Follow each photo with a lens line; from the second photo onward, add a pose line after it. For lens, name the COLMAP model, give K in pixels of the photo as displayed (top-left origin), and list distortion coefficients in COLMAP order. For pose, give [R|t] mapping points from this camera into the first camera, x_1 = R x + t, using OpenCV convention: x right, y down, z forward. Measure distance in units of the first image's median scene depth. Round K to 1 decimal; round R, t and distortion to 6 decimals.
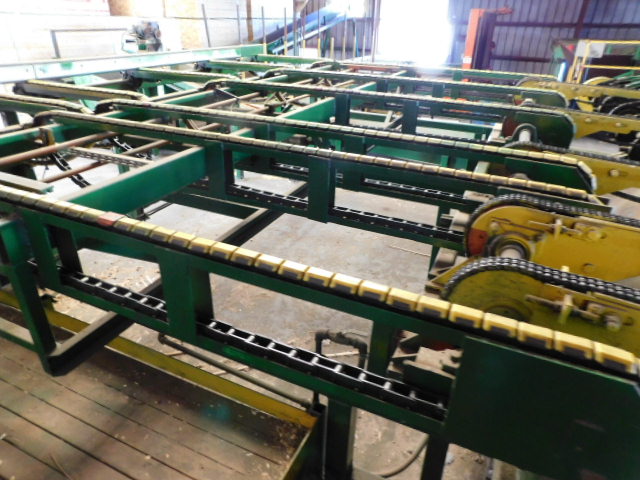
lens RADIAL K [[430.5, 0, 317.7], [0, 430.5, 238.1], [0, 0, 1]] dist [-0.054407, 0.055907]
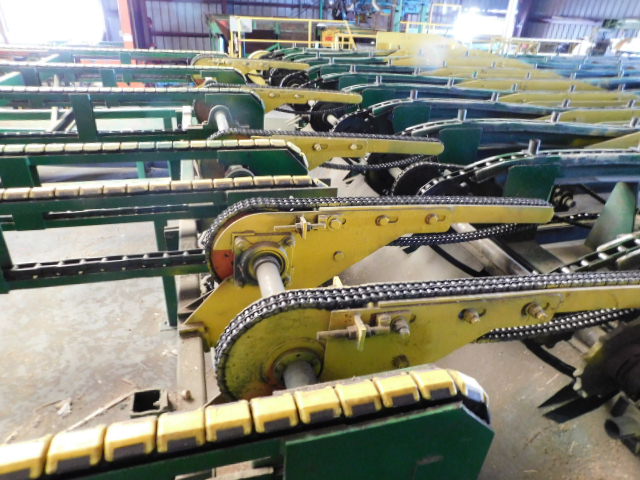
lens RADIAL K [[430.5, 0, 317.7], [0, 430.5, 238.1], [0, 0, 1]] dist [-0.054407, 0.055907]
pose [[0.763463, -0.293649, 0.575234, 0.031103], [0.266264, 0.954555, 0.133896, -0.071509], [-0.588411, 0.050940, 0.806956, 0.149104]]
